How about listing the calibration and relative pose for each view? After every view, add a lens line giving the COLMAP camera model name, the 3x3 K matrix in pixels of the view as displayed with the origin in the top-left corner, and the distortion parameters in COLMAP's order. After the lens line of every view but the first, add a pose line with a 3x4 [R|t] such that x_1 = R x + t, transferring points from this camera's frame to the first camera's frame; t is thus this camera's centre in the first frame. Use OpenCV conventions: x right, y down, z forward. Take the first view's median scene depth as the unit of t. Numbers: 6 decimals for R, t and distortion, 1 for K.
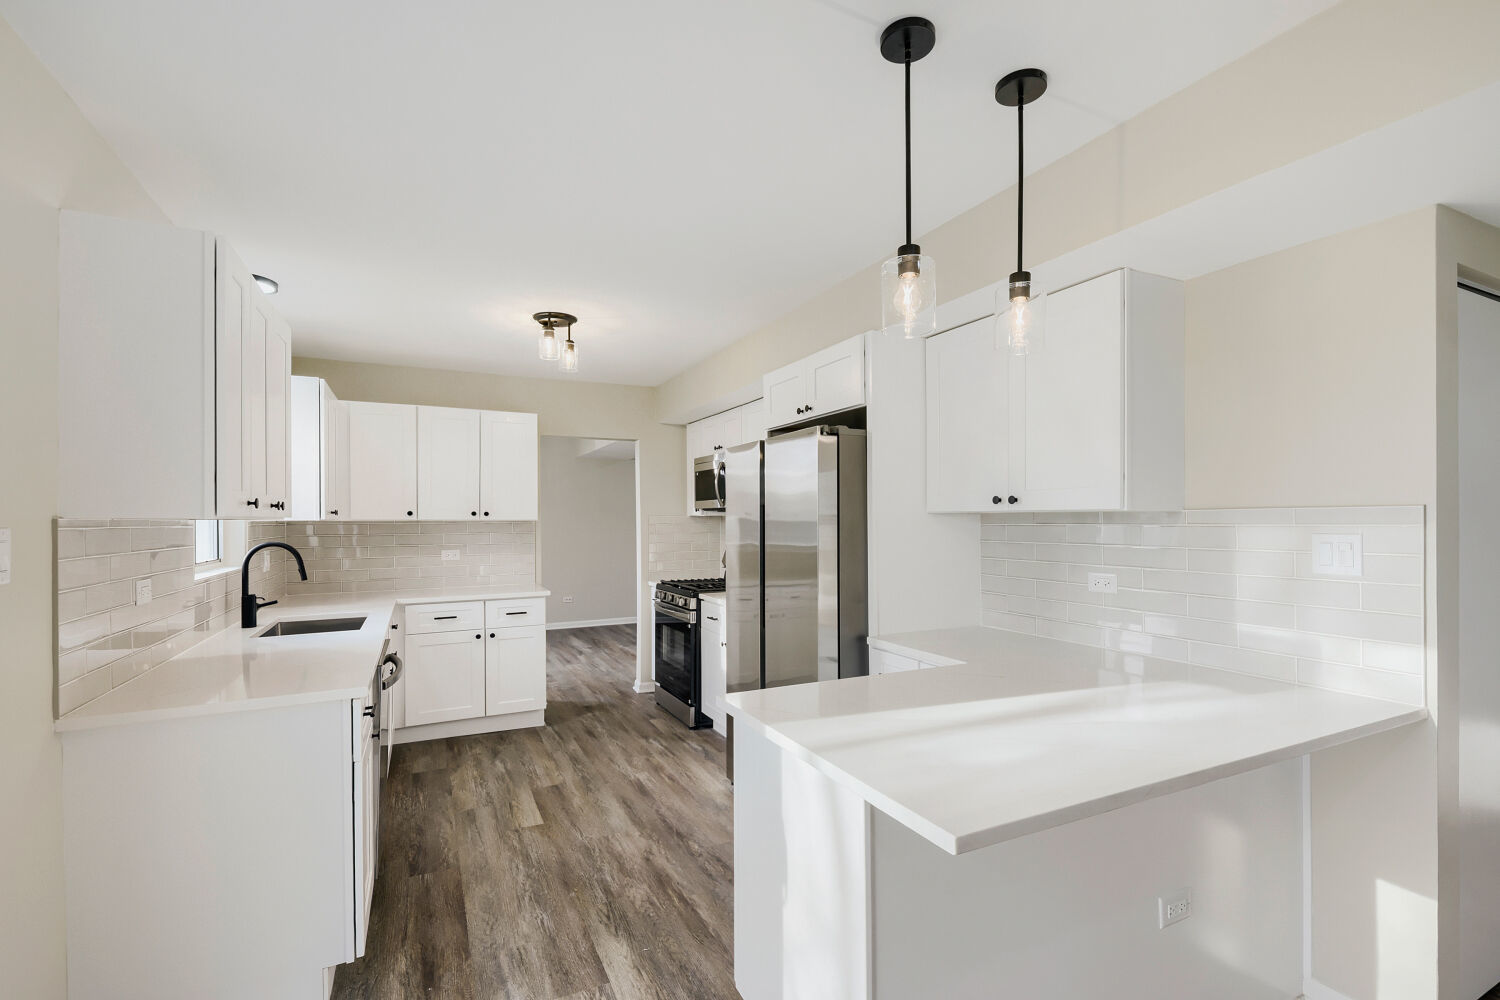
lens RADIAL K [[672.1, 0, 756.1], [0, 672.1, 517.8], [0, 0, 1]] dist [0.012223, -0.000989]
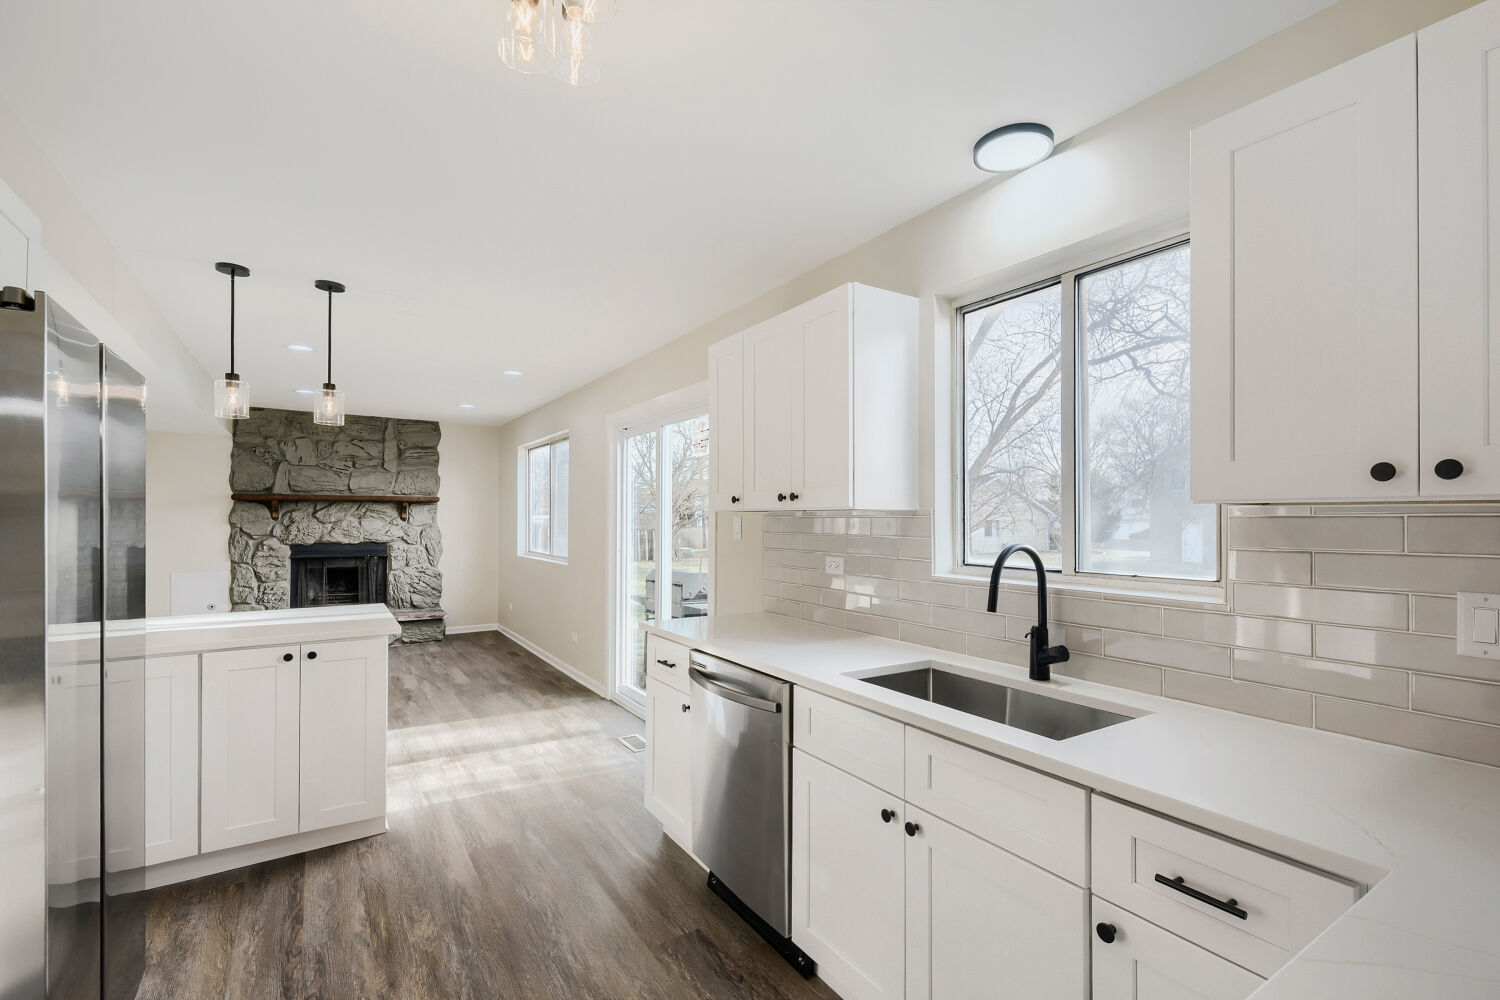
lens RADIAL K [[672.1, 0, 755.5], [0, 672.1, 513.4], [0, 0, 1]] dist [0.012223, -0.000989]
pose [[-0.993586, 0.003250, -0.113033, -0.323929], [0.004497, 0.999932, -0.010777, 0.011386], [0.112990, -0.011216, -0.993533, 1.229956]]
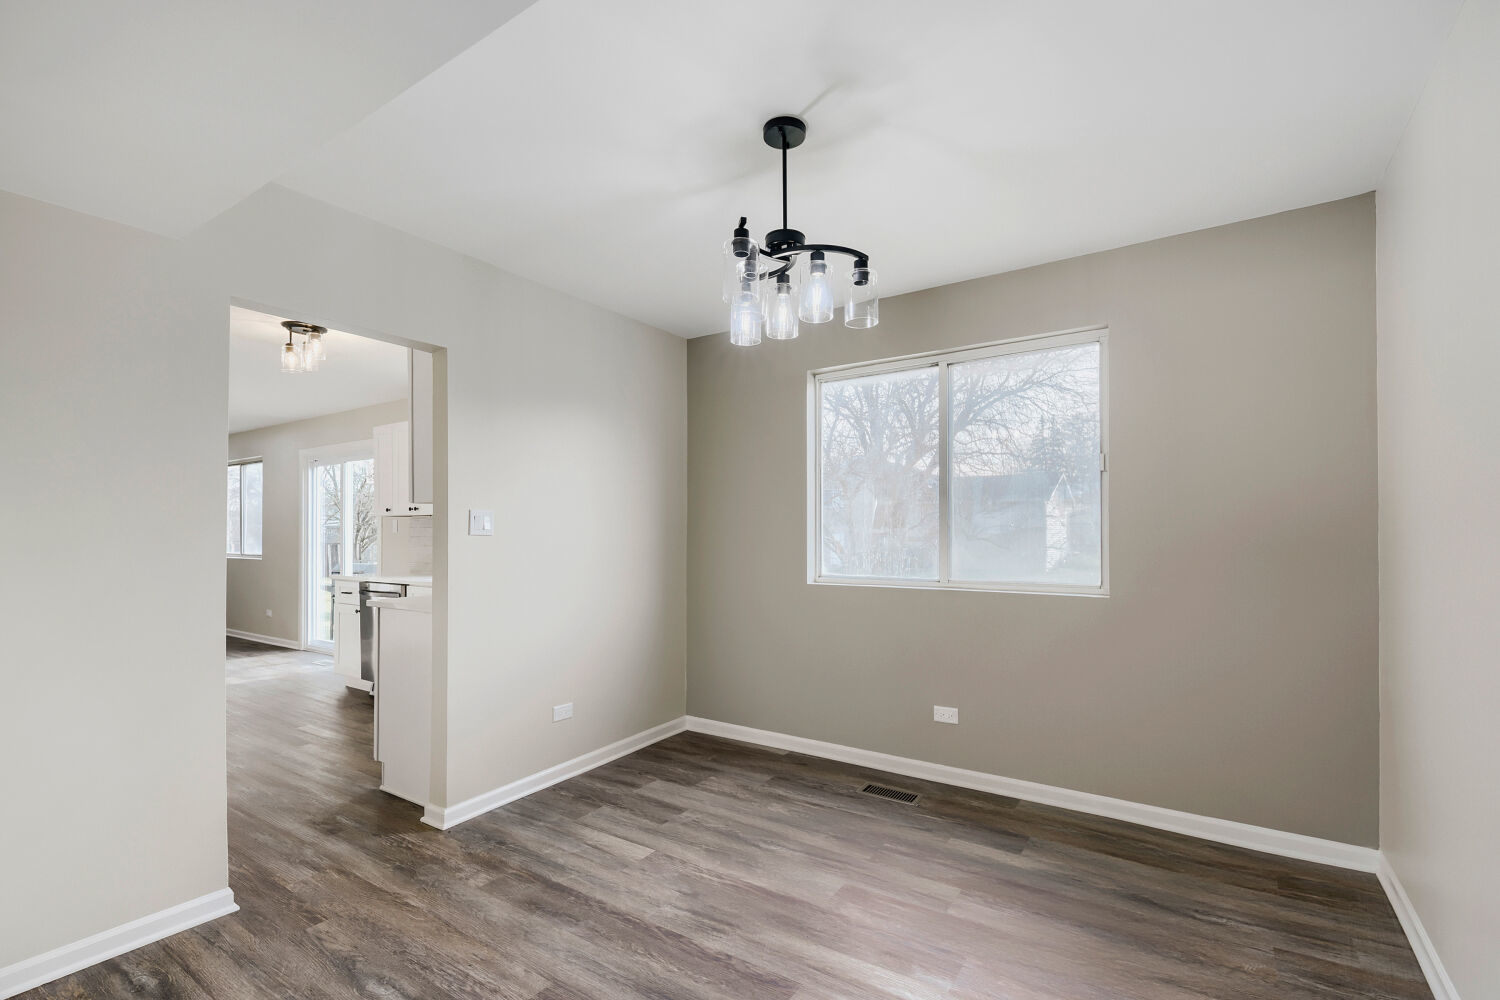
lens RADIAL K [[672.1, 0, 744.3], [0, 672.1, 521.8], [0, 0, 1]] dist [0.012223, -0.000989]
pose [[-0.875208, 0.008487, -0.483672, -0.356852], [0.014334, 0.999862, -0.008393, 0.037359], [0.483534, -0.014279, -0.875209, 2.136624]]
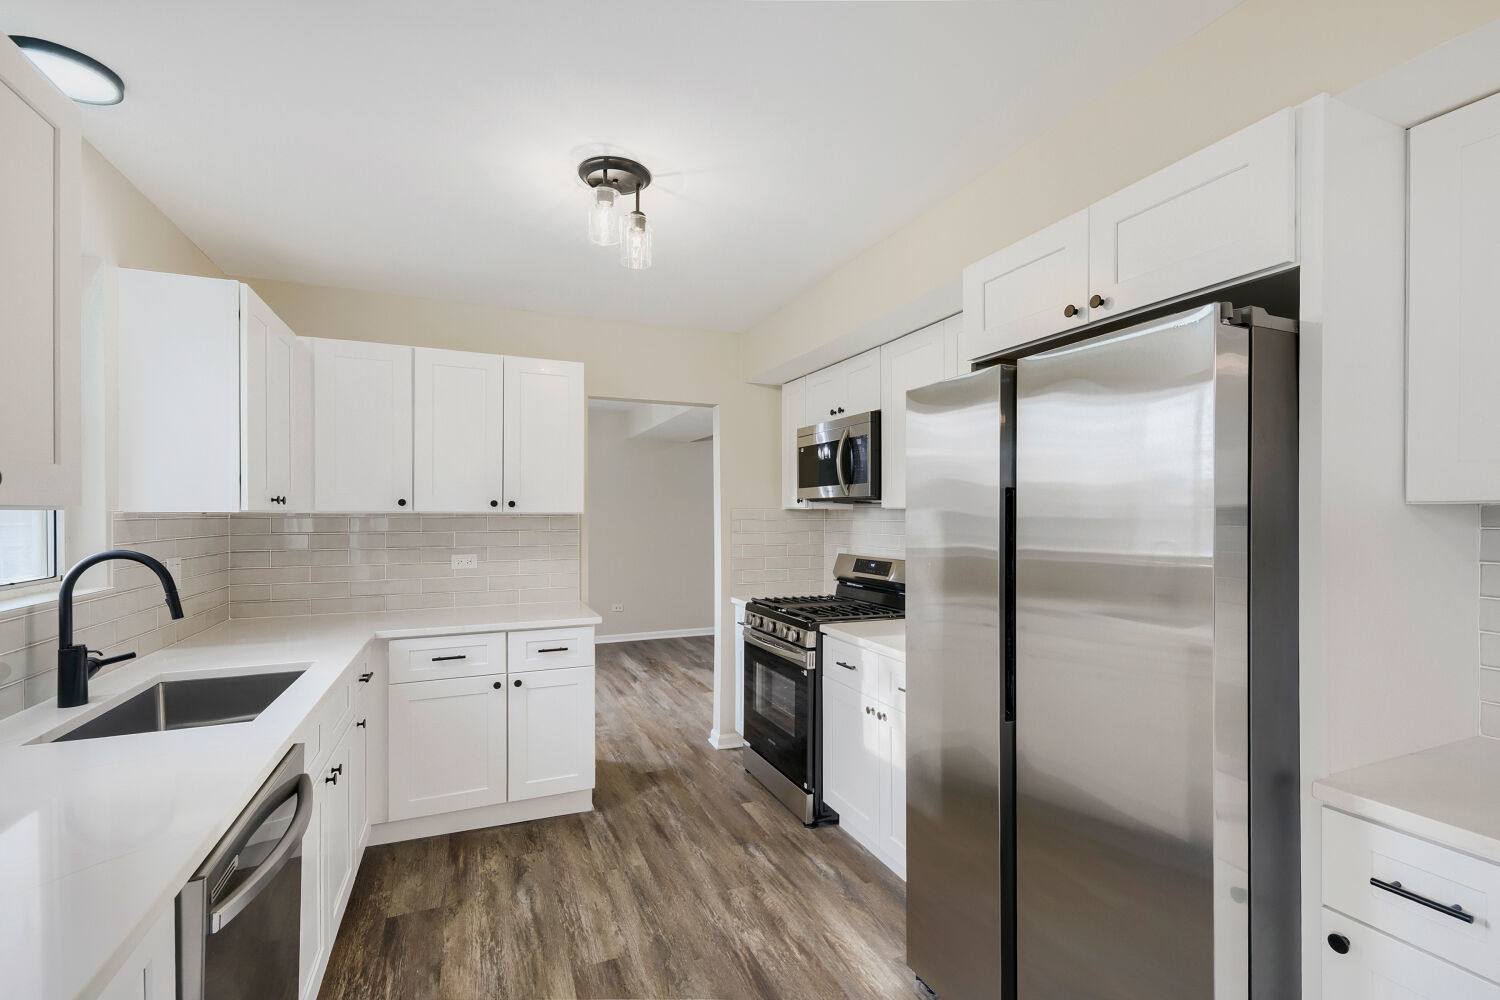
lens RADIAL K [[672.1, 0, 753.3], [0, 672.1, 515.9], [0, 0, 1]] dist [0.012223, -0.000989]
pose [[0.997894, 0.005885, -0.064599, -0.123636], [-0.005438, 0.999960, 0.007089, 0.000147], [0.064639, -0.006723, 0.997886, 0.373914]]
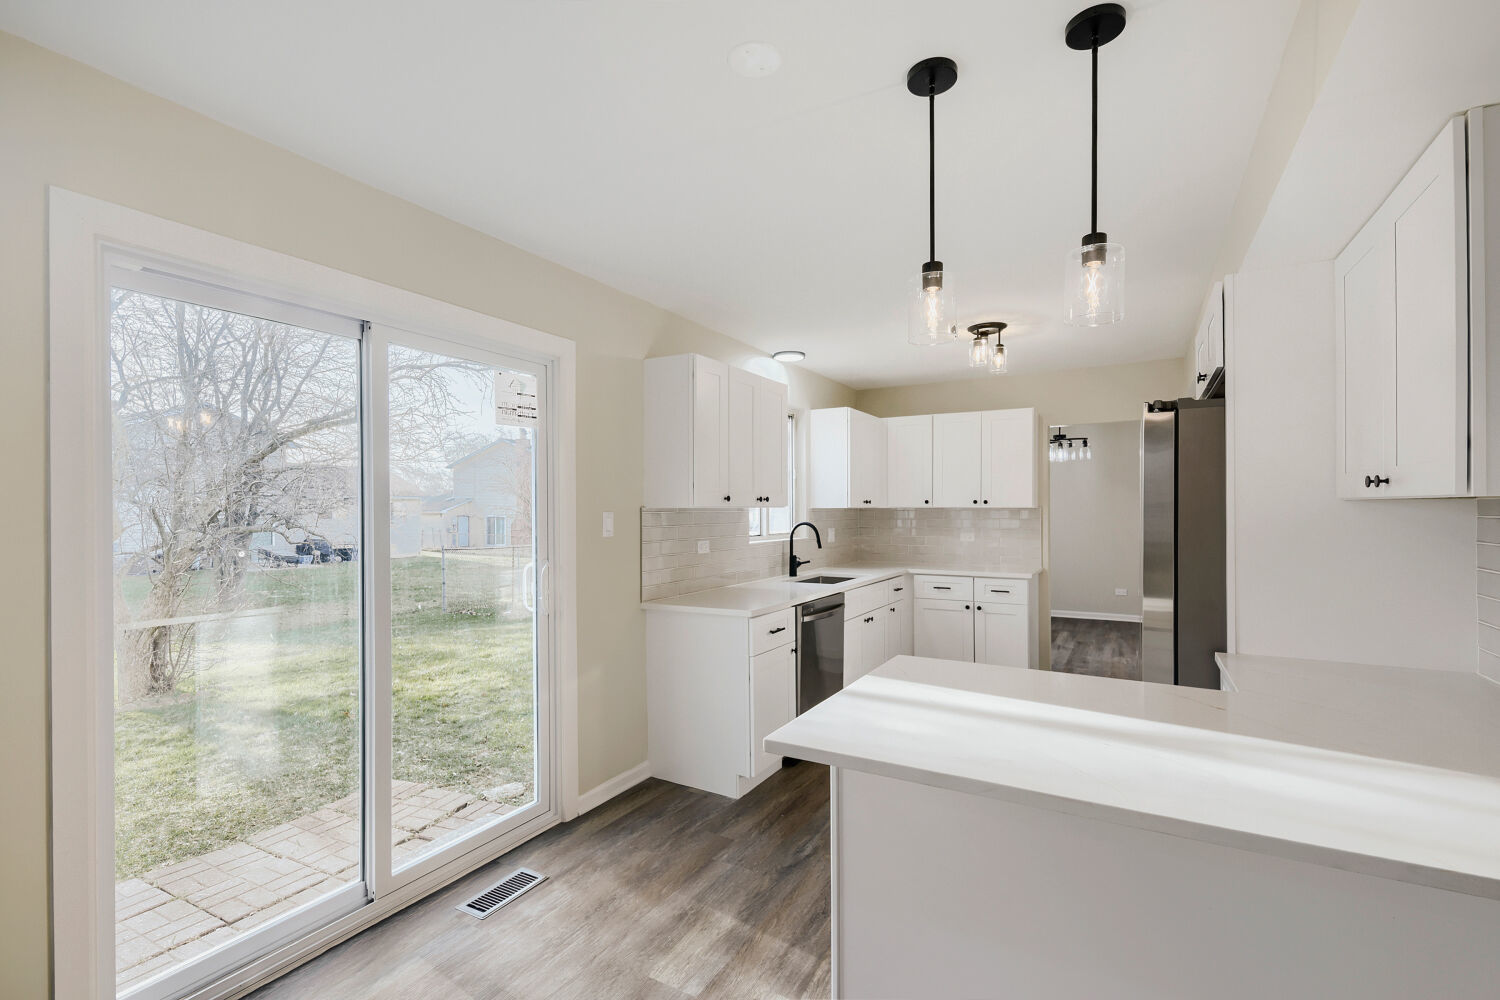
lens RADIAL K [[672.1, 0, 770.3], [0, 672.1, 510.3], [0, 0, 1]] dist [0.012223, -0.000989]
pose [[0.577596, 0.004740, -0.816309, 0.370921], [0.003084, 0.999963, 0.007989, -0.002341], [0.816317, -0.007132, 0.577560, 0.052558]]
